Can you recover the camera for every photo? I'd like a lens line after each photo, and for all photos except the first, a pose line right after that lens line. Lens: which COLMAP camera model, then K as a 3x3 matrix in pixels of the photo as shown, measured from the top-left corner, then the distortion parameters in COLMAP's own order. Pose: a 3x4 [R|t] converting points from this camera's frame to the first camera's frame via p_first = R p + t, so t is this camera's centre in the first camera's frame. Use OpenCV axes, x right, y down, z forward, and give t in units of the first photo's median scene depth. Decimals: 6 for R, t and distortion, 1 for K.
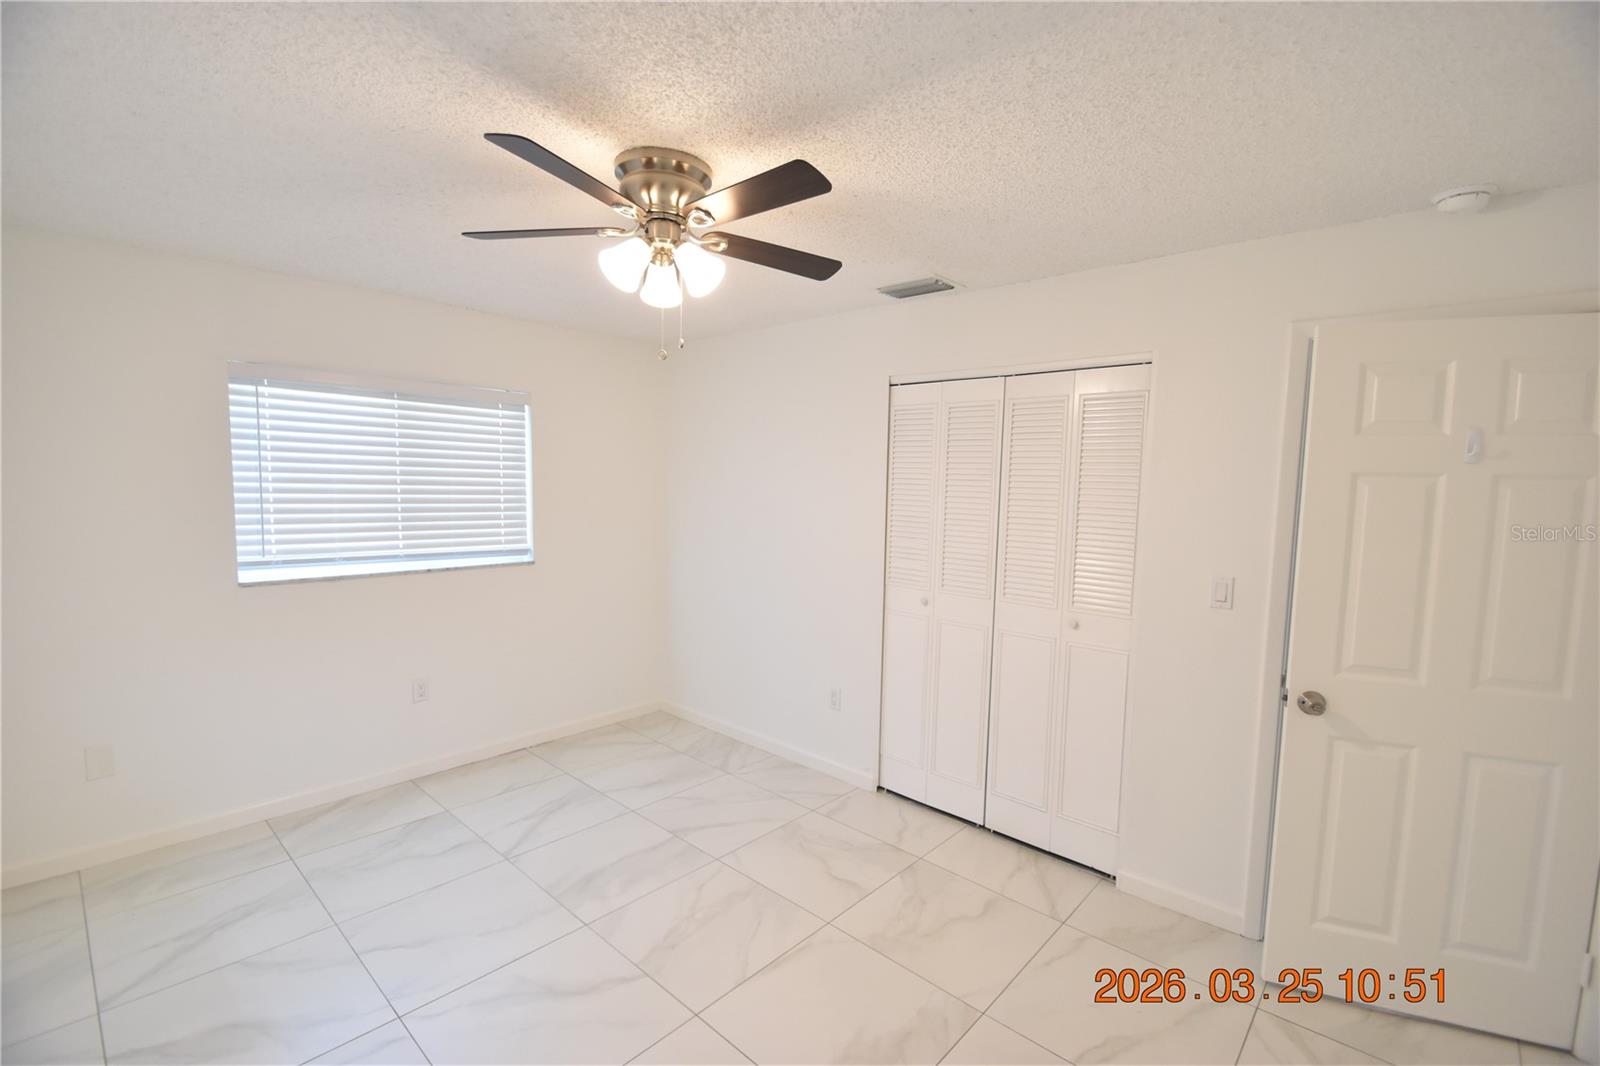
lens RADIAL K [[701.3, 0, 799.0], [0, 701.3, 537.7], [0, 0, 1]] dist [0.017730, -0.017344]
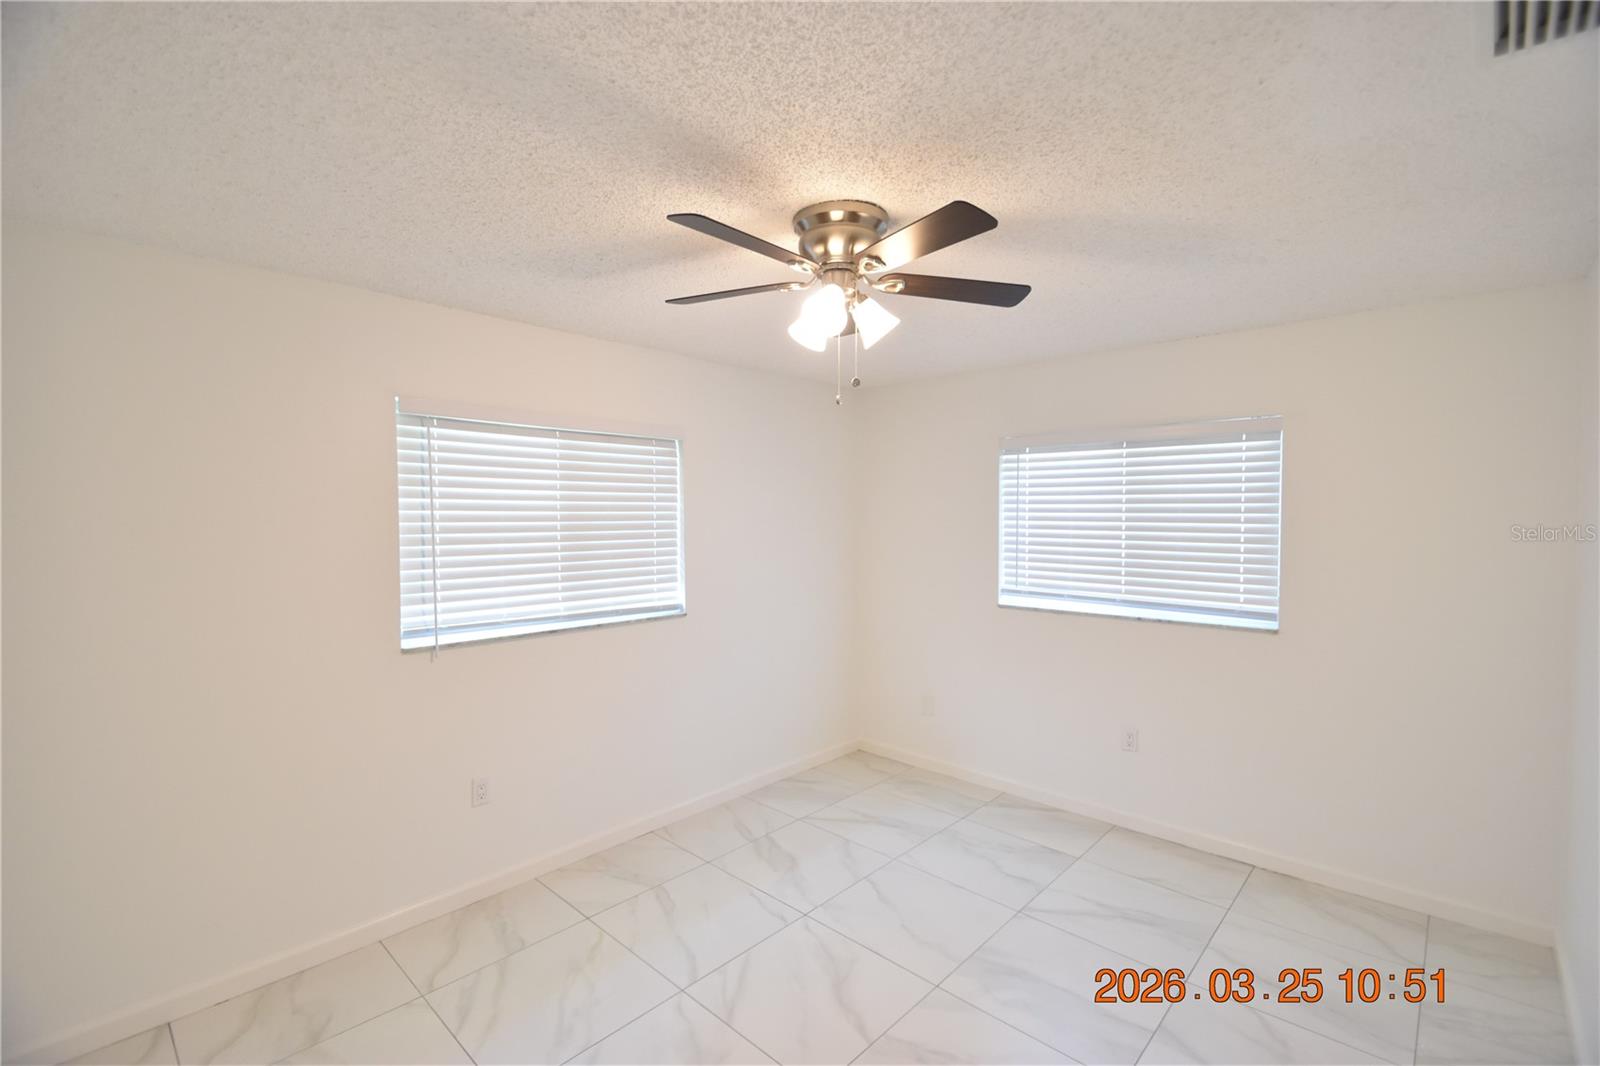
lens RADIAL K [[701.3, 0, 799.0], [0, 701.3, 537.7], [0, 0, 1]] dist [0.017730, -0.017344]
pose [[-0.018956, 0.011988, -0.999748, 0.512188], [-0.079115, 0.996775, 0.013452, -0.046378], [0.996685, 0.079350, -0.017946, 0.608583]]
